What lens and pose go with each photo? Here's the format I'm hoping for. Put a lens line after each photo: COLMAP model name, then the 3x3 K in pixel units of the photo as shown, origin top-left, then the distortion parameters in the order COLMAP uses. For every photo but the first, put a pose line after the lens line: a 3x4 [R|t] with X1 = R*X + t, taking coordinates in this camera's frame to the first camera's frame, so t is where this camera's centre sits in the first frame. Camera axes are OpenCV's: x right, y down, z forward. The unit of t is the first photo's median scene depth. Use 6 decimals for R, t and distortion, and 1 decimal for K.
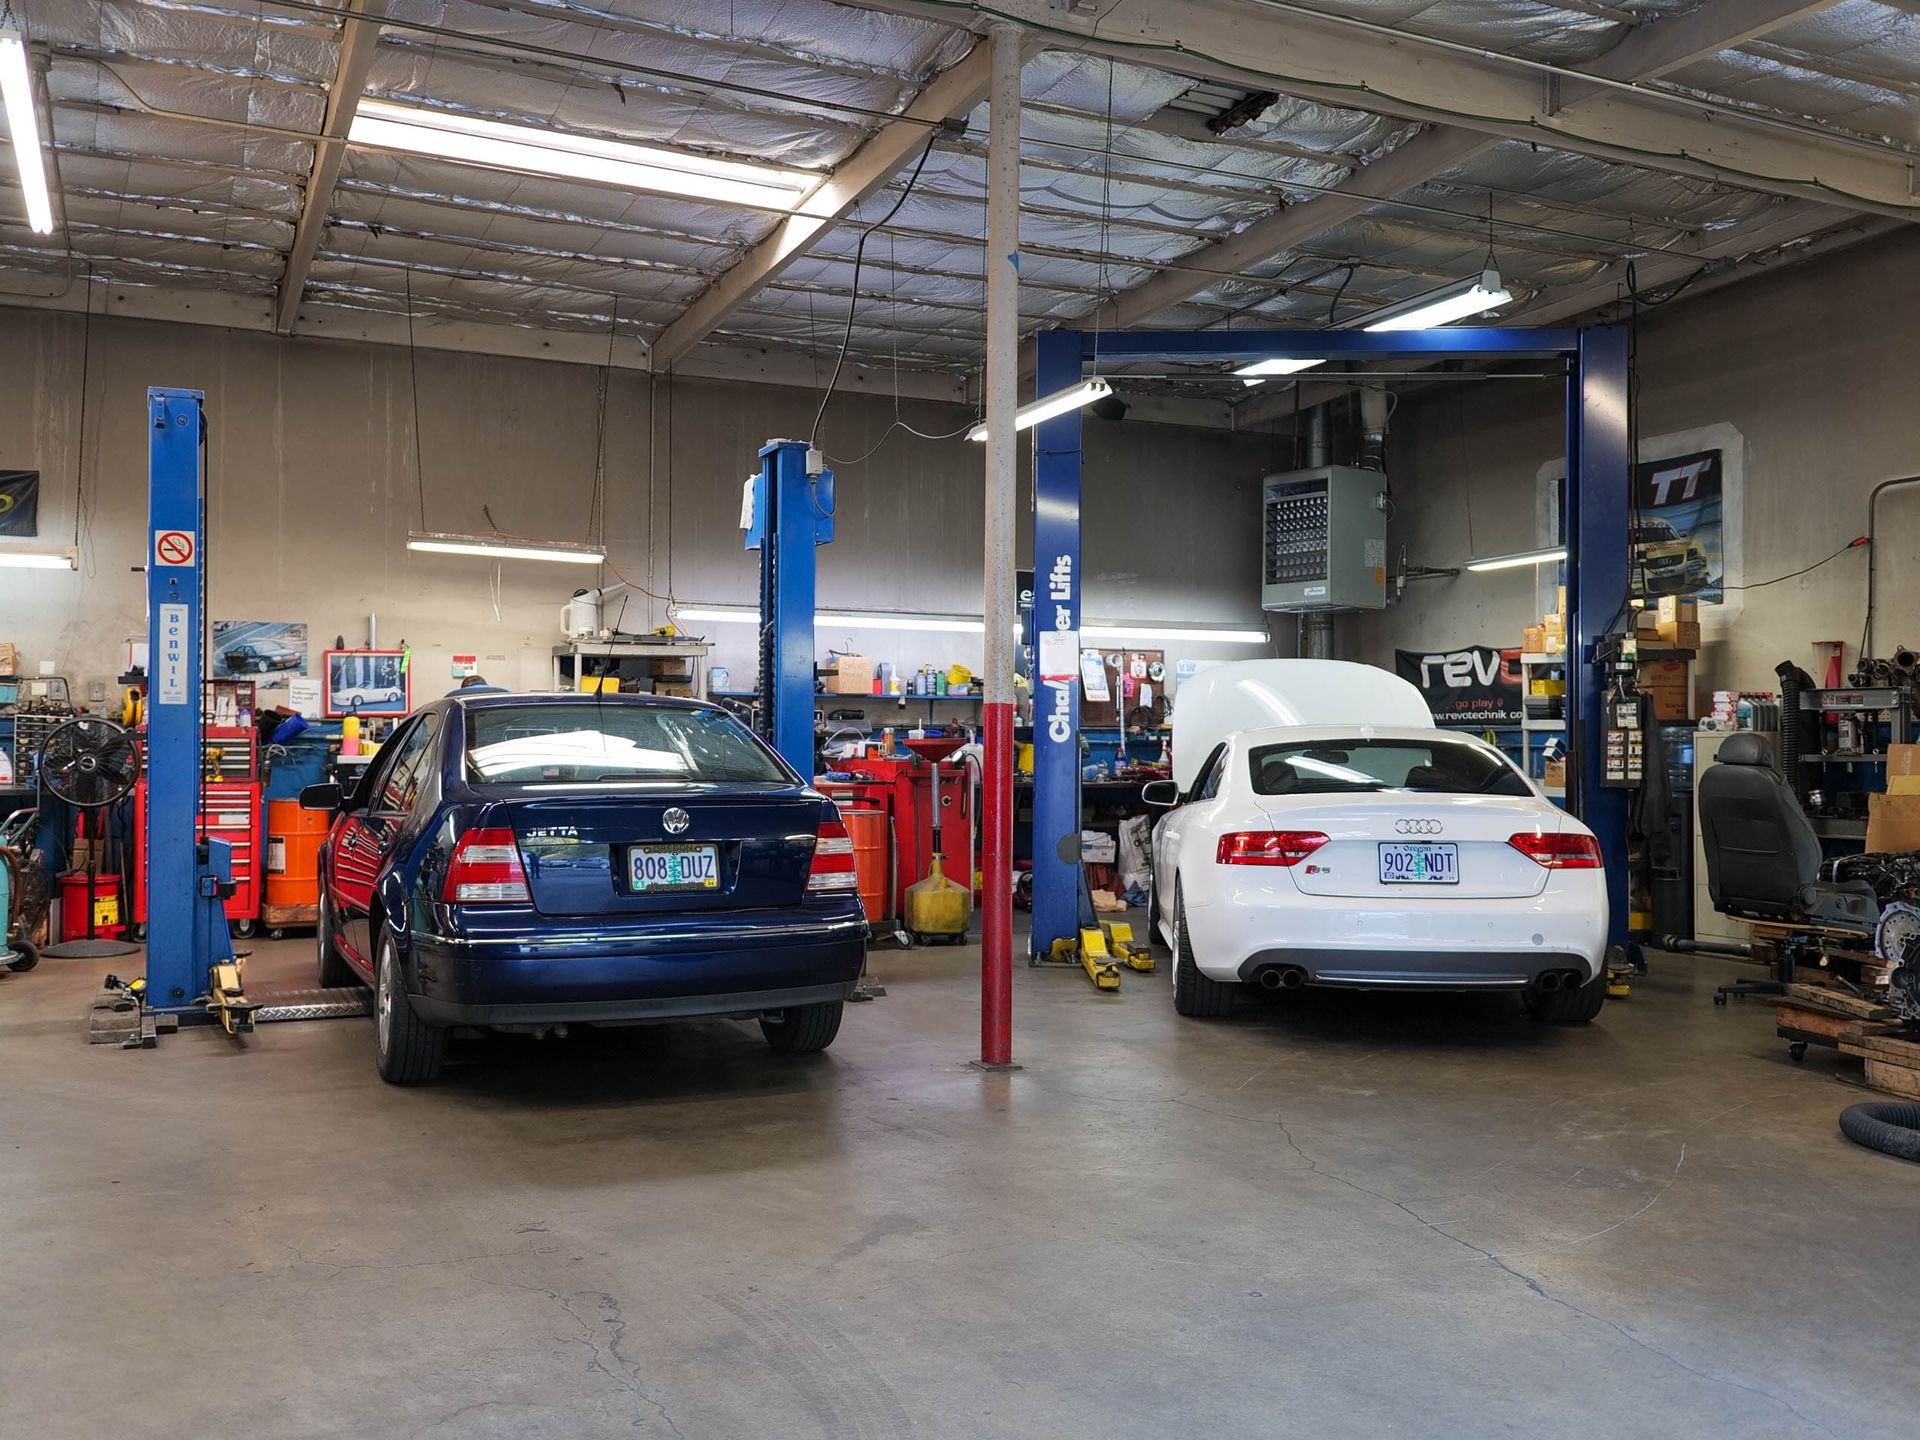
lens RADIAL K [[1710.3, 0, 942.2], [0, 1710.3, 717.7], [0, 0, 1]] dist [0.010487, 0.000226]
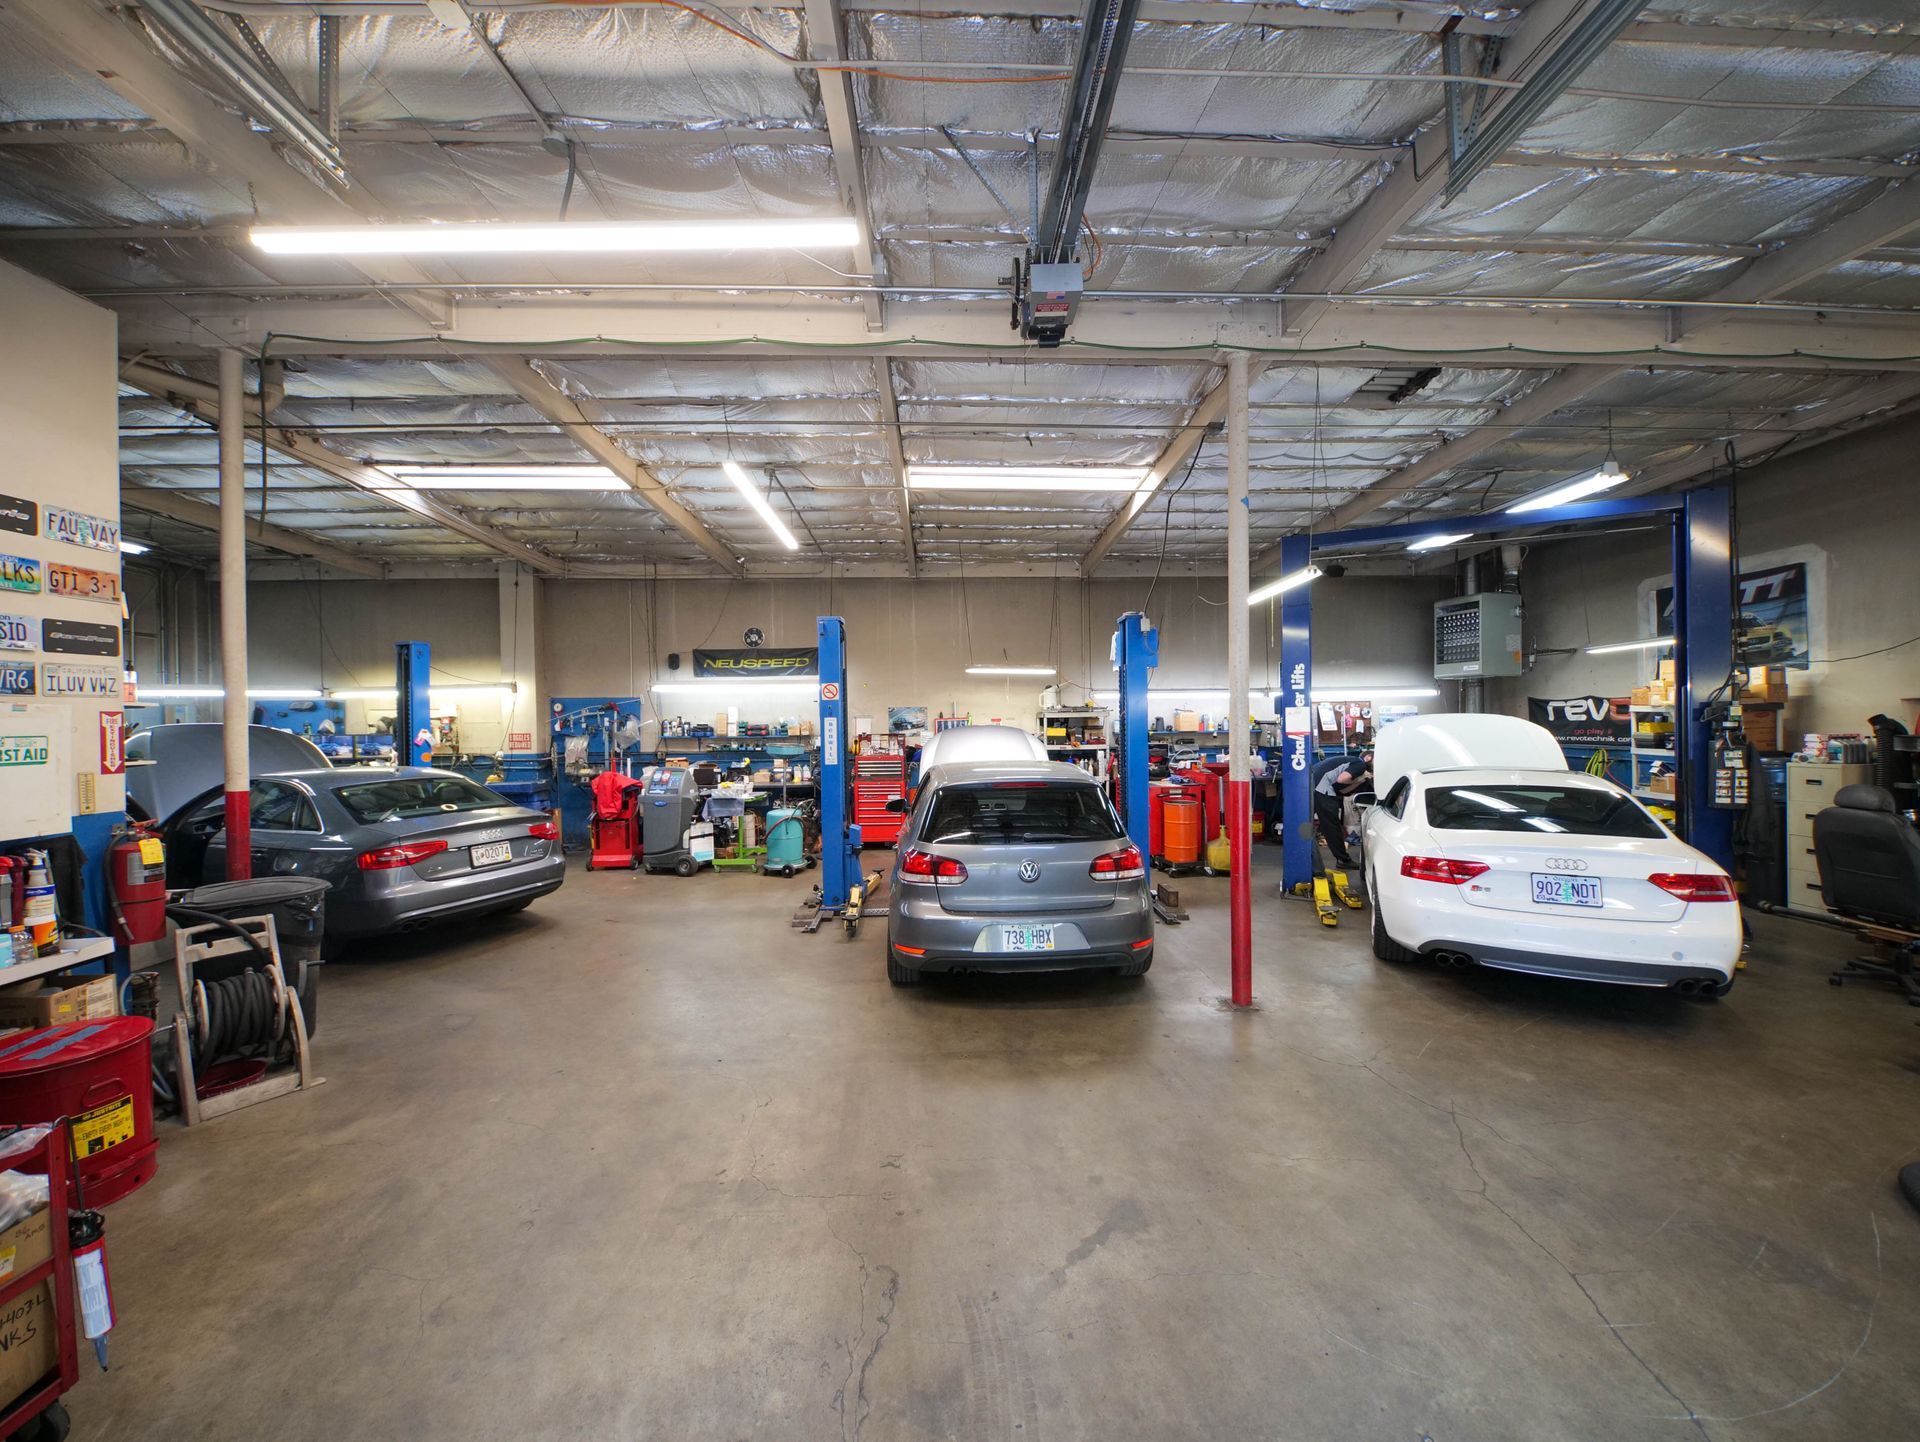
lens RADIAL K [[707.5, 0, 958.0], [0, 707.5, 724.2], [0, 0, 1]] dist [-0.001628, -0.003322]
pose [[0.917023, -0.014989, -0.398554, 0.036113], [0.022898, 0.999624, 0.015093, -0.049888], [0.398178, -0.022967, 0.917021, 0.187756]]
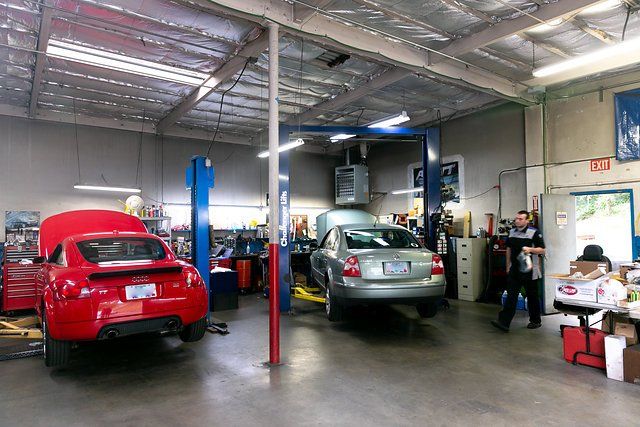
lens RADIAL K [[429.2, 0, 315.7], [0, 429.2, 212.5], [0, 0, 1]] dist [0.032036, -0.012079]
pose [[0.984115, -0.009233, 0.177294, -0.018764], [0.014124, 0.999553, -0.026344, -0.027636], [-0.176972, 0.028430, 0.983805, 0.148653]]
